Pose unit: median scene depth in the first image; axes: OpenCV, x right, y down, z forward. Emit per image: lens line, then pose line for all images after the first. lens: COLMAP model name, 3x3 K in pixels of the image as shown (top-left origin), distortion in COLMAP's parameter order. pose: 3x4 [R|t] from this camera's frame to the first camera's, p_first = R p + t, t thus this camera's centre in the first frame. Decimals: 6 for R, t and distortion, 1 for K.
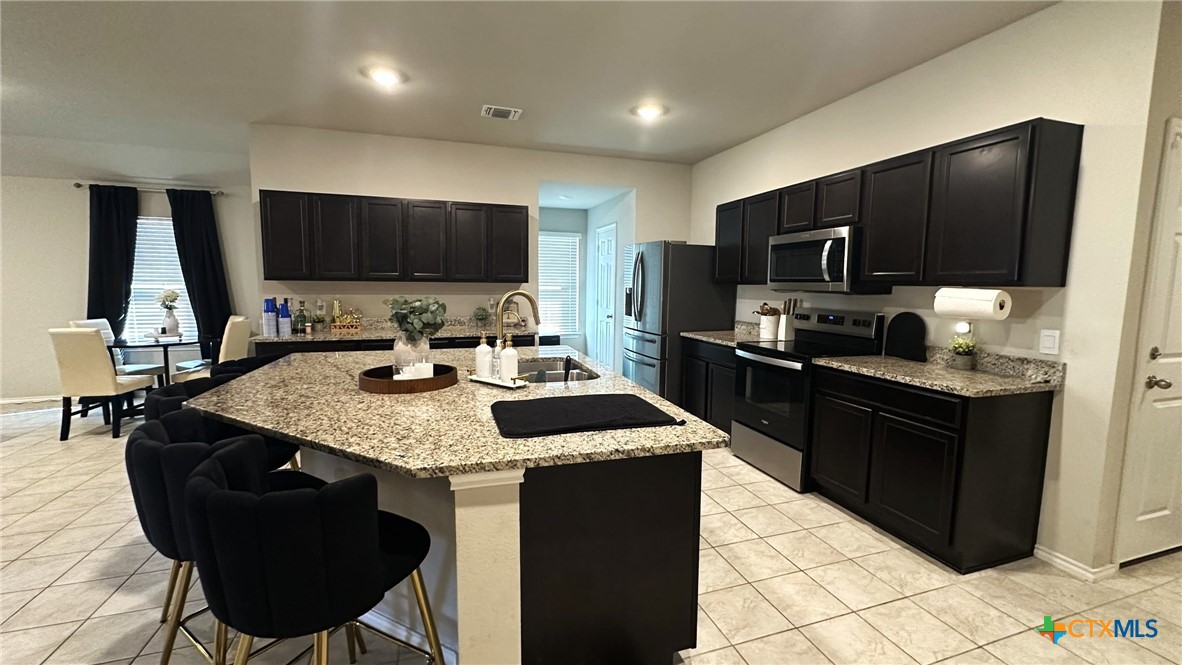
lens RADIAL K [[473.1, 0, 600.3], [0, 473.1, 332.5], [0, 0, 1]] dist [-0.002374, -0.000253]
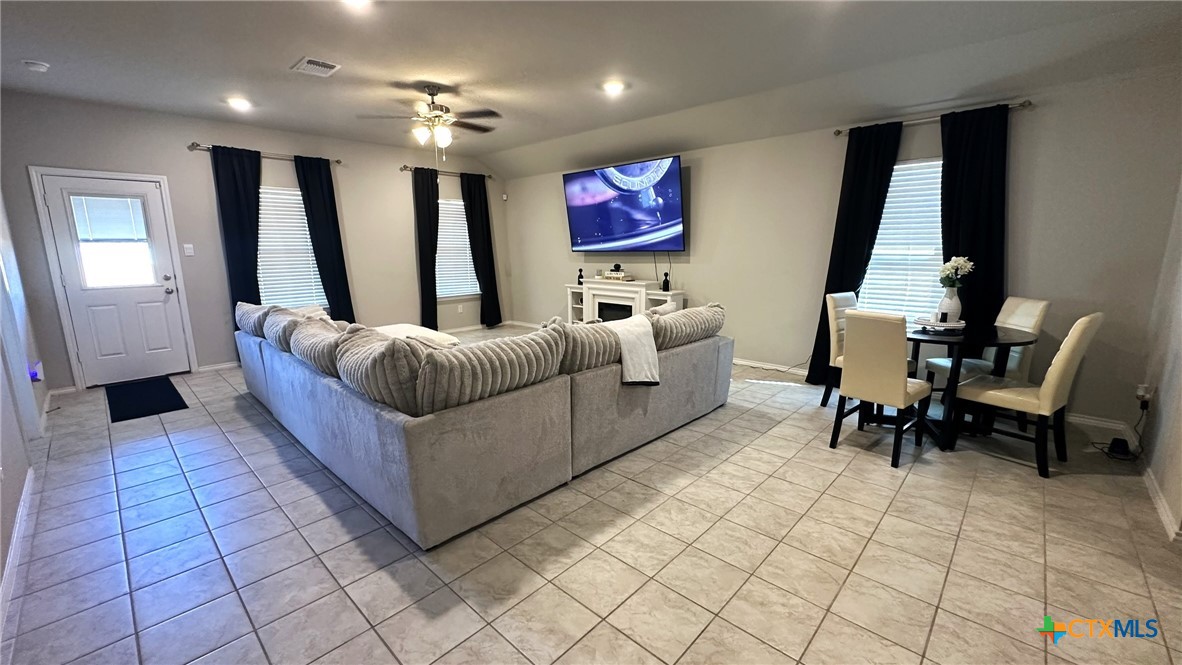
lens RADIAL K [[473.1, 0, 600.3], [0, 473.1, 332.5], [0, 0, 1]] dist [-0.002374, -0.000253]
pose [[0.492519, 0.151131, -0.857079, -0.852047], [-0.069145, 0.988489, 0.134568, -0.063424], [0.867551, -0.007015, 0.497300, 0.317579]]
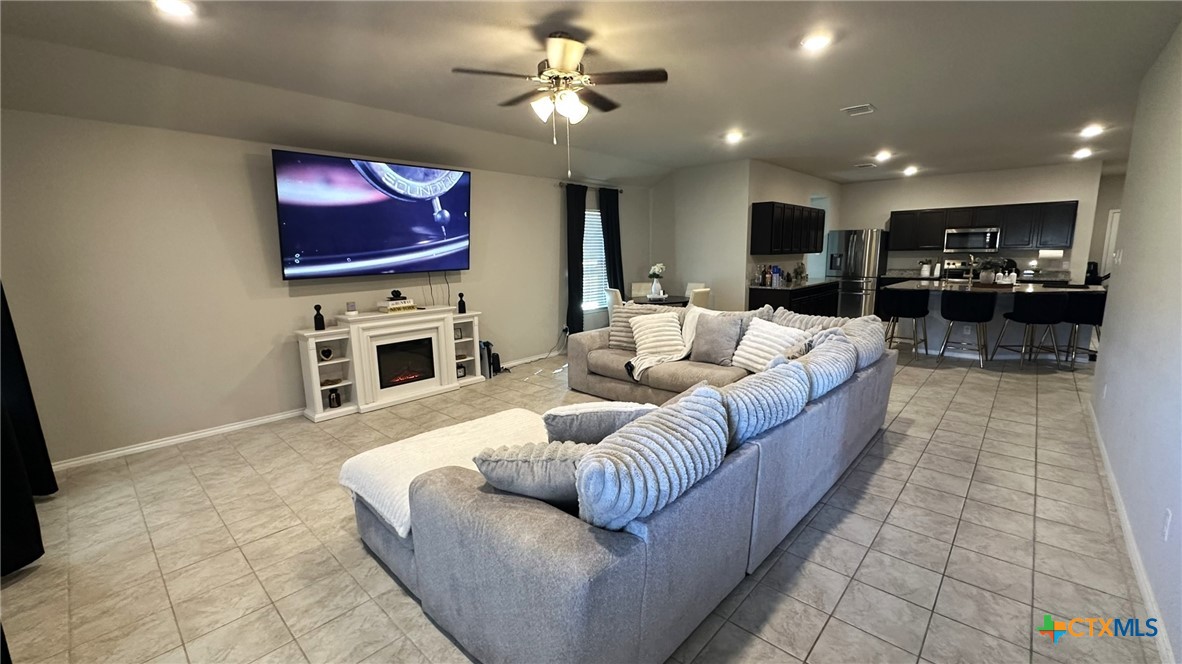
lens RADIAL K [[473.1, 0, 600.3], [0, 473.1, 332.0], [0, 0, 1]] dist [-0.002374, -0.000253]
pose [[0.868725, -0.107157, 0.483563, -2.658856], [0.076375, 0.993621, 0.082976, -0.028944], [-0.489370, -0.035151, 0.871368, -0.238705]]
